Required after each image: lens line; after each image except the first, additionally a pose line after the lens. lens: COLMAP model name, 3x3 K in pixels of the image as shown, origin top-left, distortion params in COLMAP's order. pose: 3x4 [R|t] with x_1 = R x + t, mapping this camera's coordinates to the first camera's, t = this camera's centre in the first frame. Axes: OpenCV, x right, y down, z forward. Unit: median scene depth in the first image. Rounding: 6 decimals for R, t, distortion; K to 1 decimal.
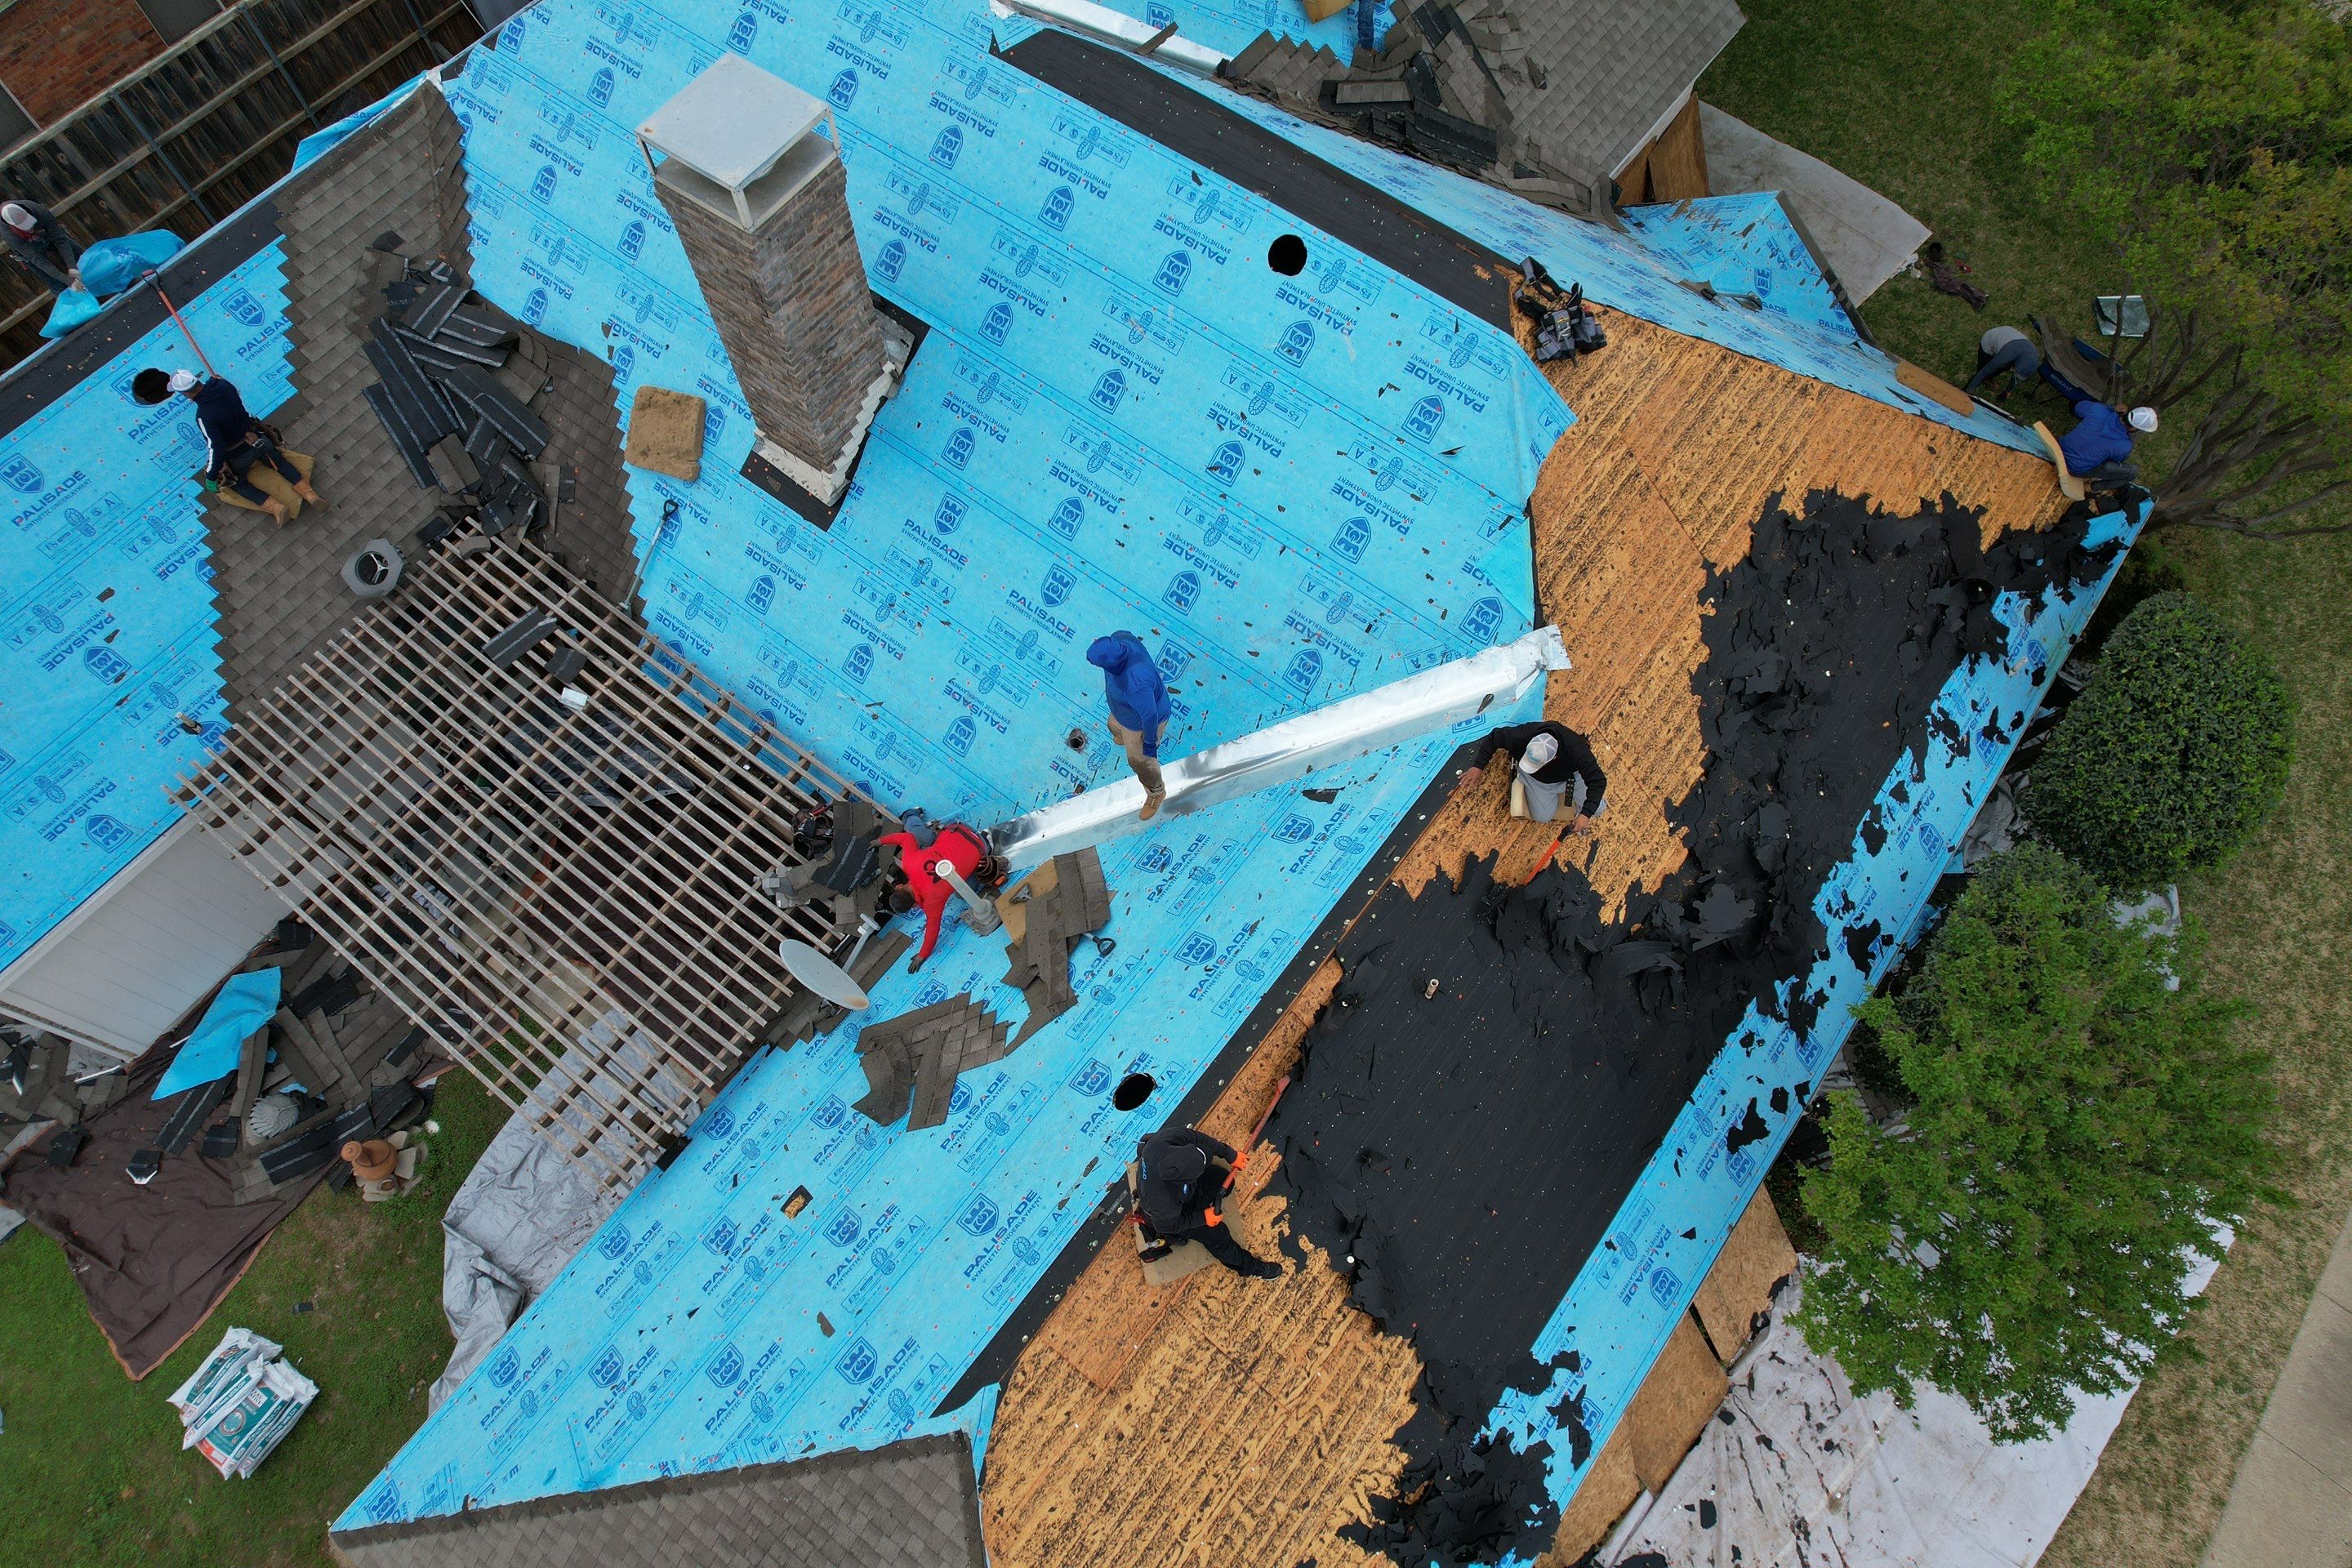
lens RADIAL K [[1511.4, 0, 1174.8], [0, 1511.4, 775.9], [0, 0, 1]] dist [-0.087112, 0.078162]
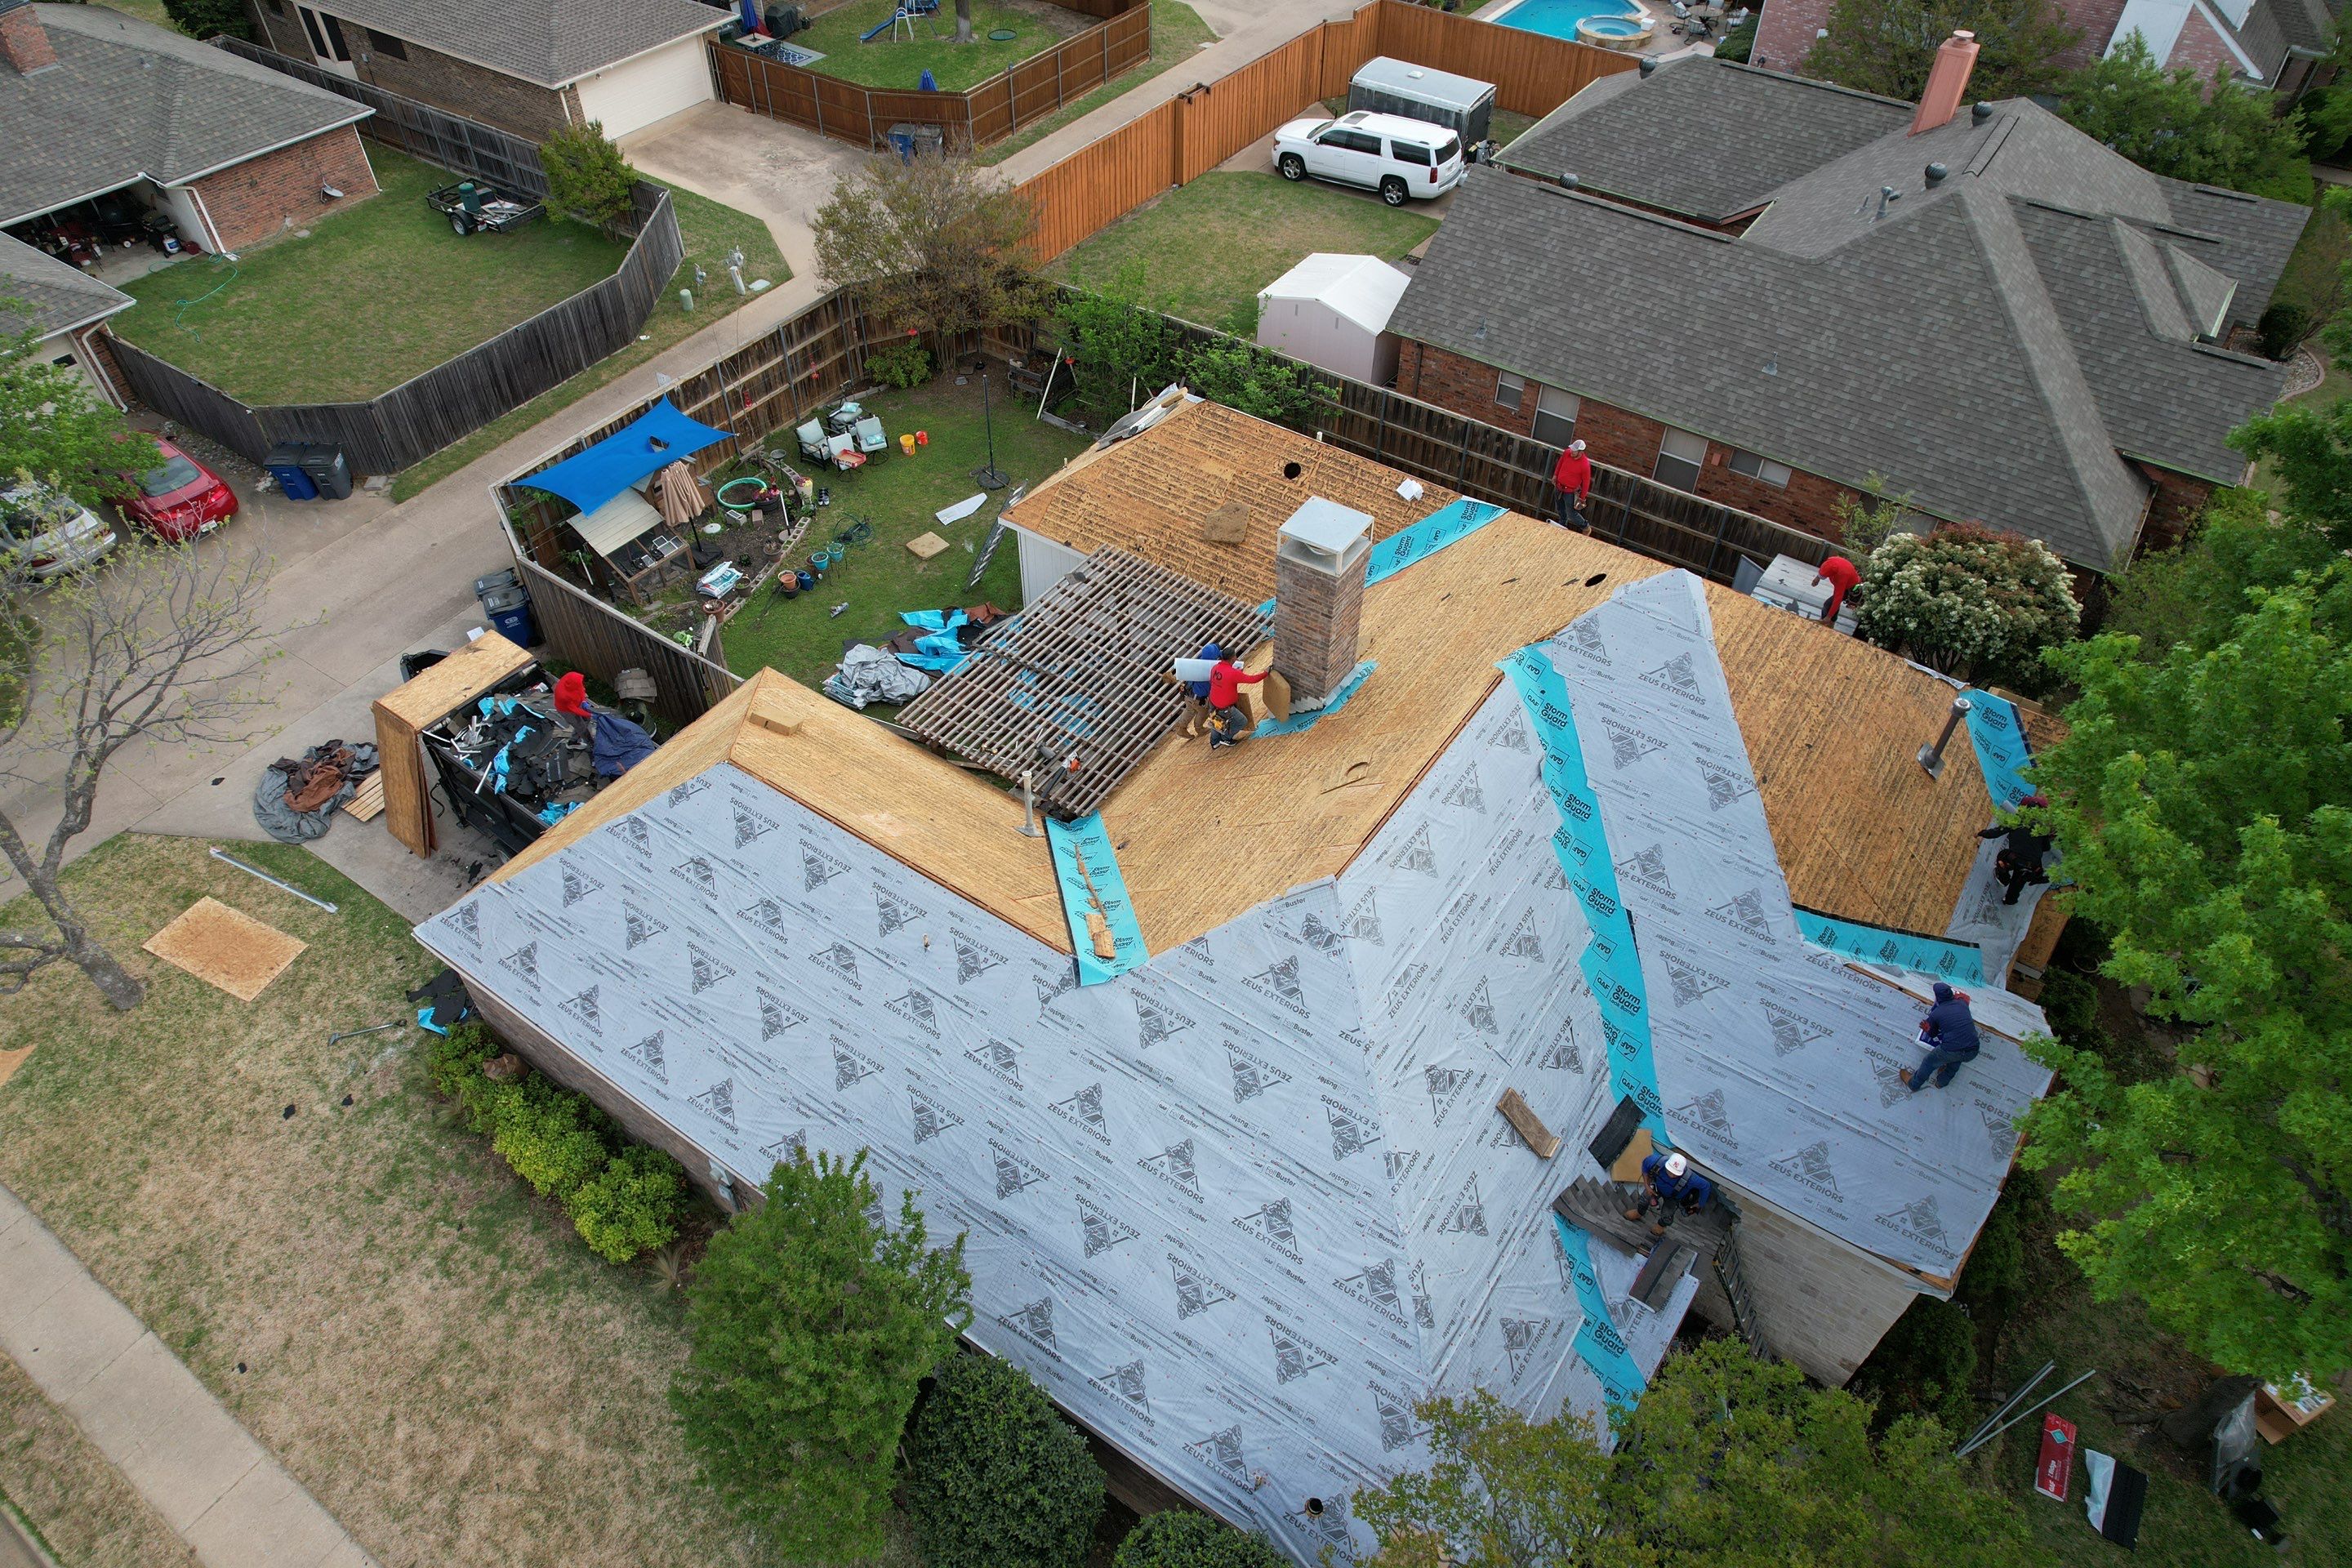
lens RADIAL K [[1511.4, 0, 1174.8], [0, 1511.4, 775.9], [0, 0, 1]] dist [-0.087112, 0.078162]
pose [[0.053642, 0.705629, -0.706549, 1.044076], [-0.906731, 0.330810, 0.261539, -0.524535], [0.418283, 0.626620, 0.657561, -0.146830]]
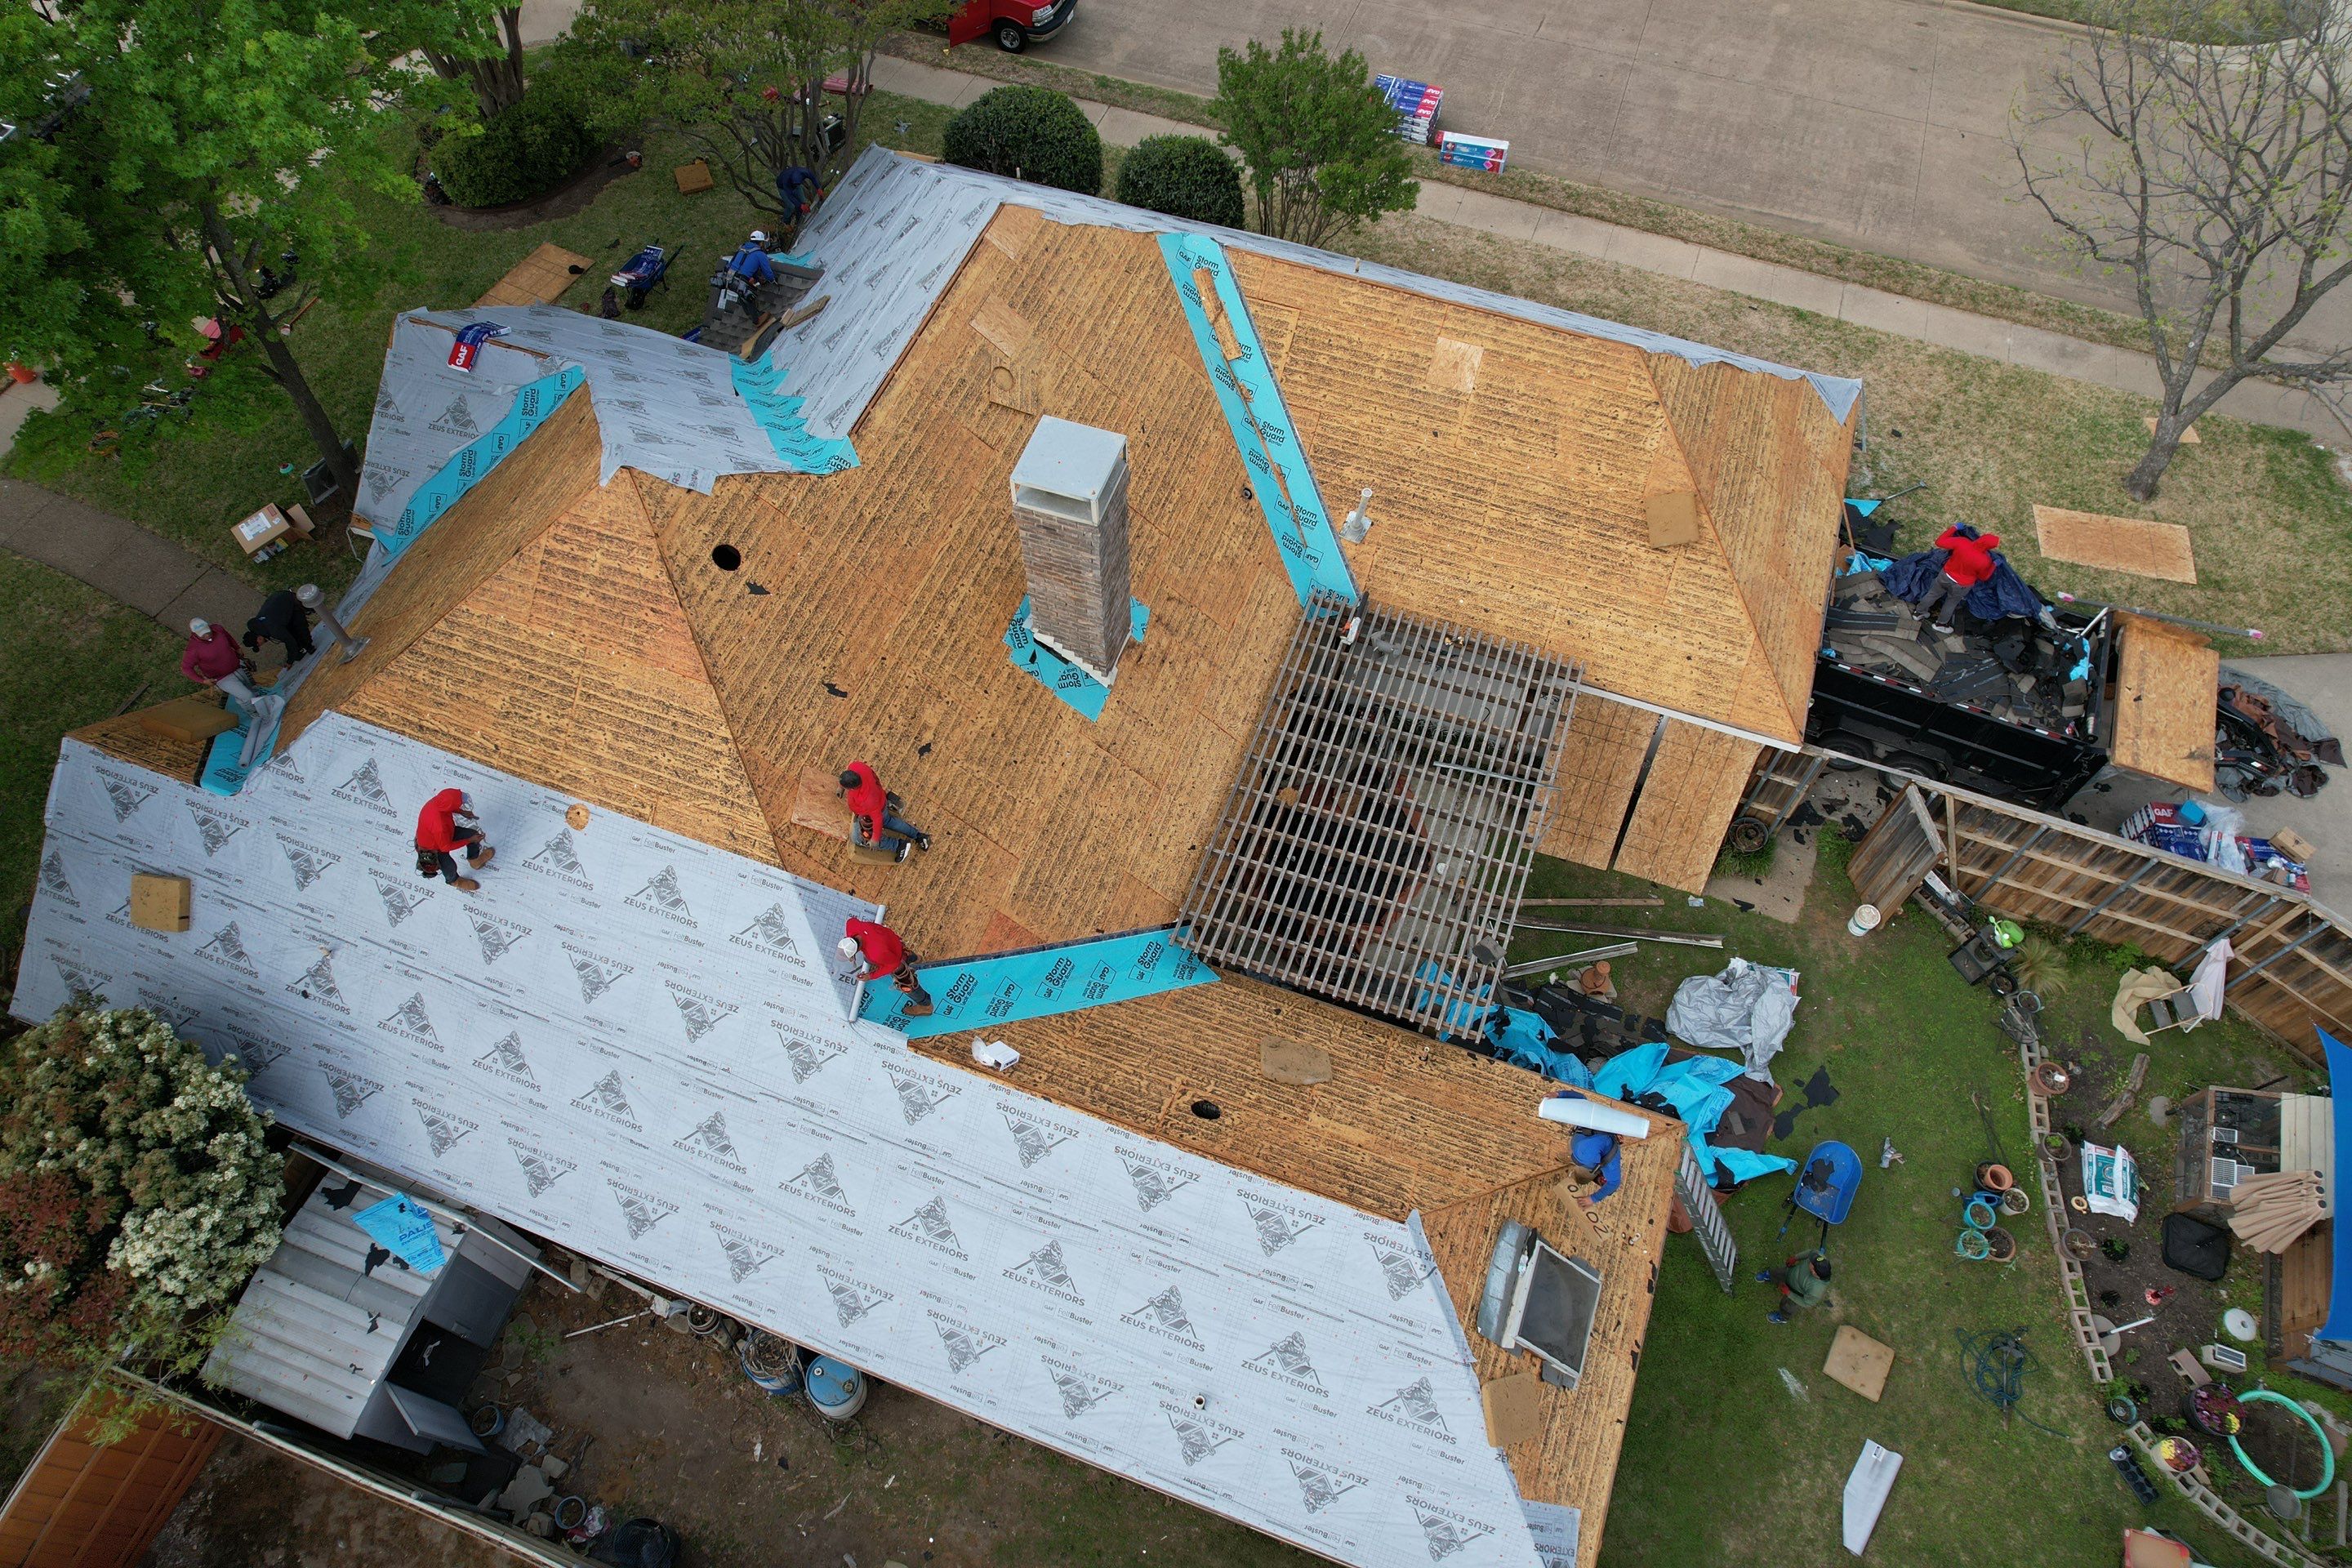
lens RADIAL K [[1511.4, 0, 1174.8], [0, 1511.4, 775.9], [0, 0, 1]] dist [-0.087112, 0.078162]
pose [[-0.296872, -0.815034, 0.497581, -1.068005], [0.864173, -0.007604, 0.503138, -0.881847], [-0.406291, 0.579363, 0.706588, 0.041305]]
